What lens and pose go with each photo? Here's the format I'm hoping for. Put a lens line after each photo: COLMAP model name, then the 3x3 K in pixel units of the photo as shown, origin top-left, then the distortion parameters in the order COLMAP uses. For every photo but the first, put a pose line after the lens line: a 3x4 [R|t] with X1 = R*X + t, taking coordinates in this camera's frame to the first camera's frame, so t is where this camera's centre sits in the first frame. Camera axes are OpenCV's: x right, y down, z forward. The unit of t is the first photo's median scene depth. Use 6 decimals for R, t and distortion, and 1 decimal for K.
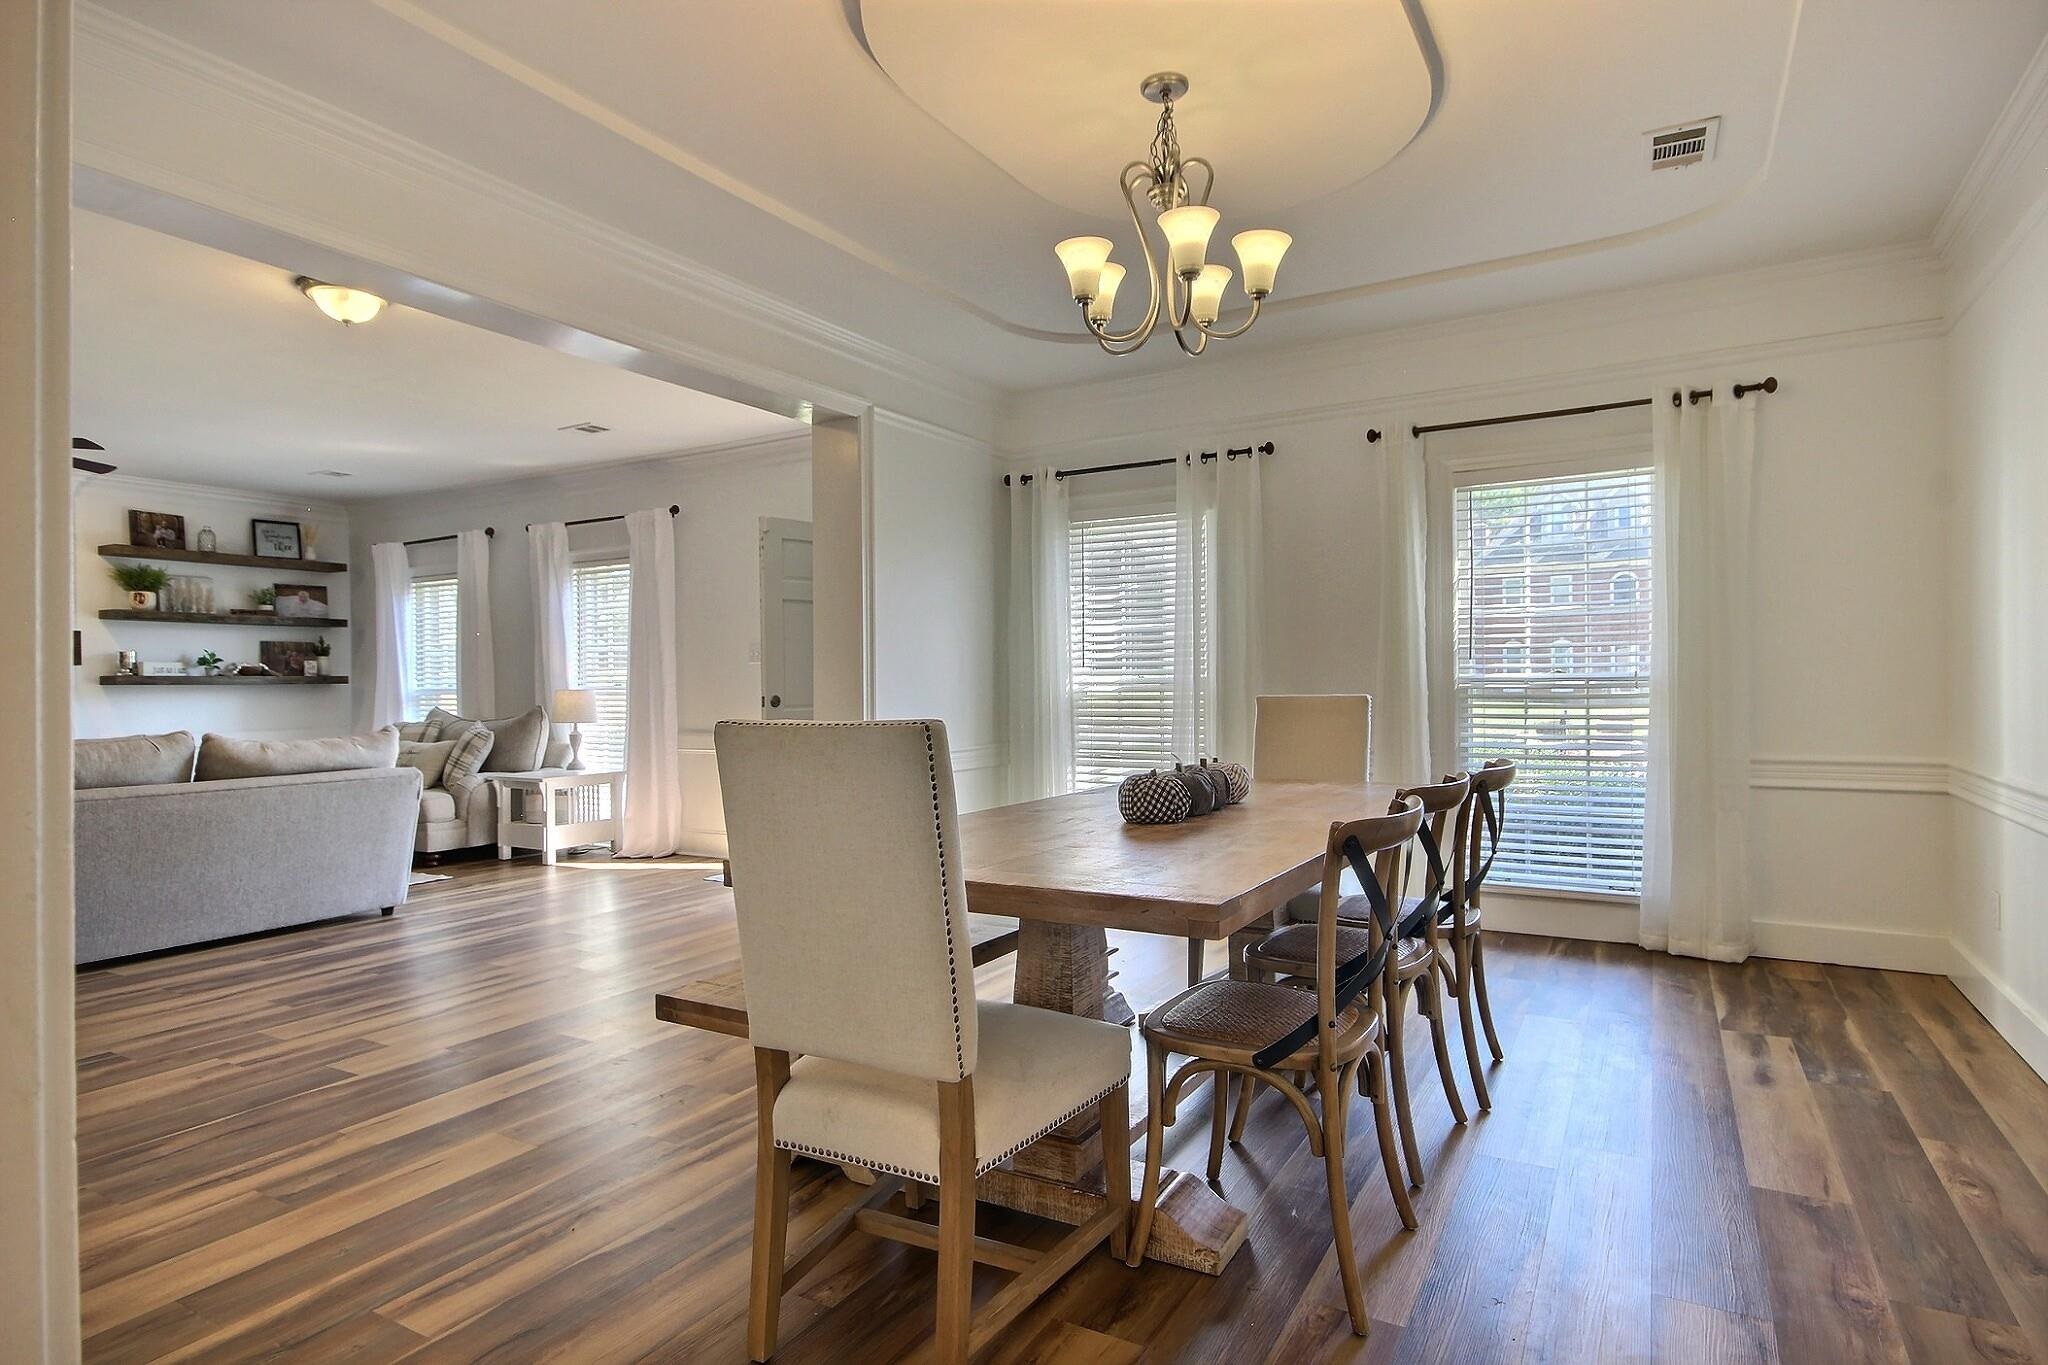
lens RADIAL K [[1095.1, 0, 1028.3], [0, 1095.1, 682.9], [0, 0, 1]] dist [0.013704, -0.000422]
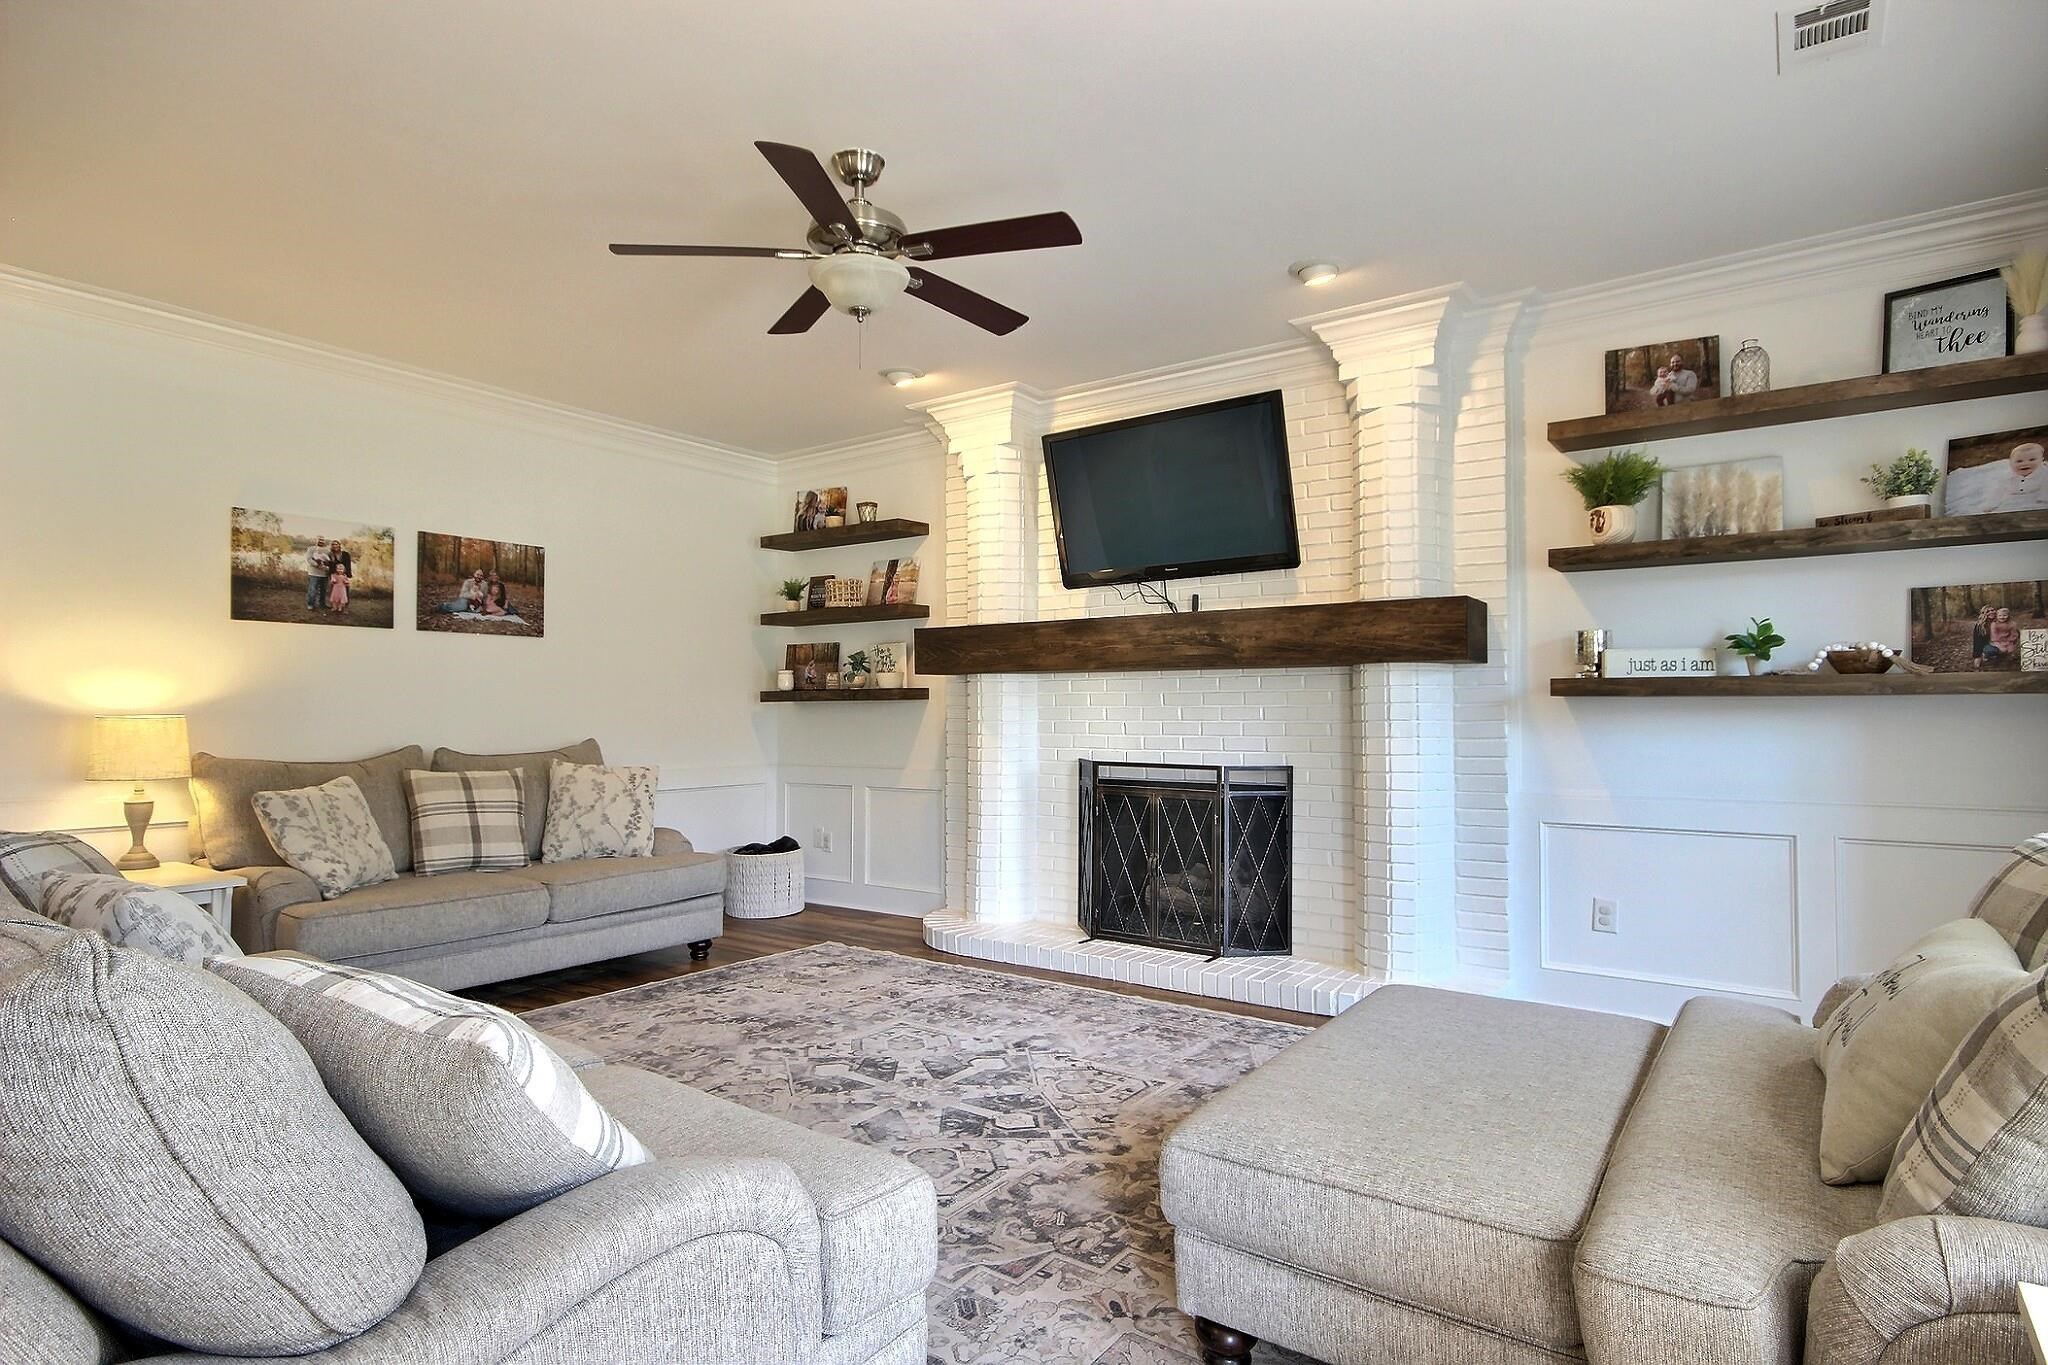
lens RADIAL K [[1095.1, 0, 1027.6], [0, 1095.1, 677.1], [0, 0, 1]] dist [0.013704, -0.000422]
pose [[-0.087892, -0.013871, -0.996033, -0.276877], [0.004962, 0.999885, -0.014363, -0.000897], [0.996118, -0.006205, -0.087813, 0.749003]]
